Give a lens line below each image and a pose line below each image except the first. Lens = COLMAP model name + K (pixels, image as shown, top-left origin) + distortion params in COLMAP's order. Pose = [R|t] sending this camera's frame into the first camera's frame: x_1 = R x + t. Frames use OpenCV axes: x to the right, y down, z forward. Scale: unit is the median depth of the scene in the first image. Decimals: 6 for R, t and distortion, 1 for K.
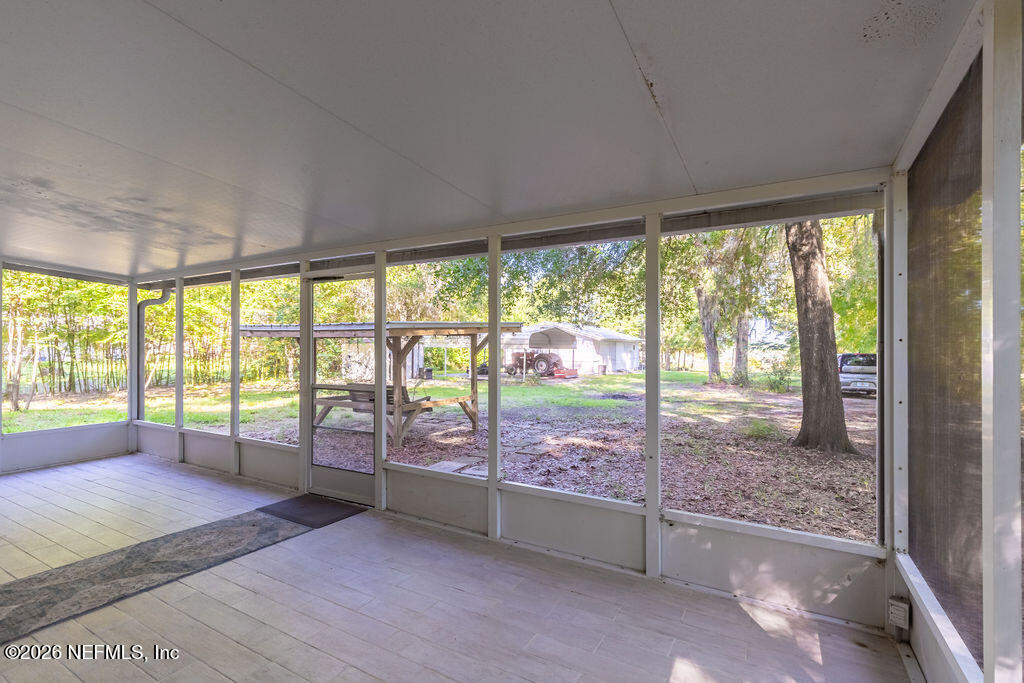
lens RADIAL K [[466.6, 0, 510.1], [0, 466.6, 344.6], [0, 0, 1]] dist [0.014251, -0.003470]
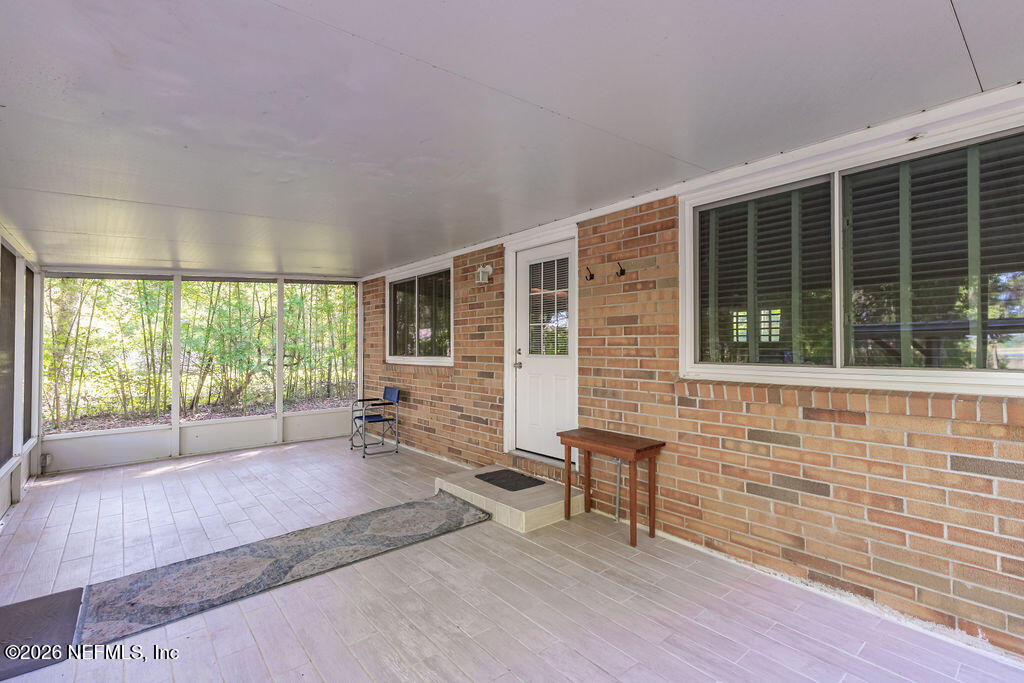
lens RADIAL K [[466.6, 0, 519.3], [0, 466.6, 343.1], [0, 0, 1]] dist [0.014251, -0.003470]
pose [[-0.944615, -0.000559, 0.328180, -1.279092], [-0.006365, 0.999842, -0.016618, 0.007734], [-0.328118, -0.017787, -0.944469, 1.438603]]
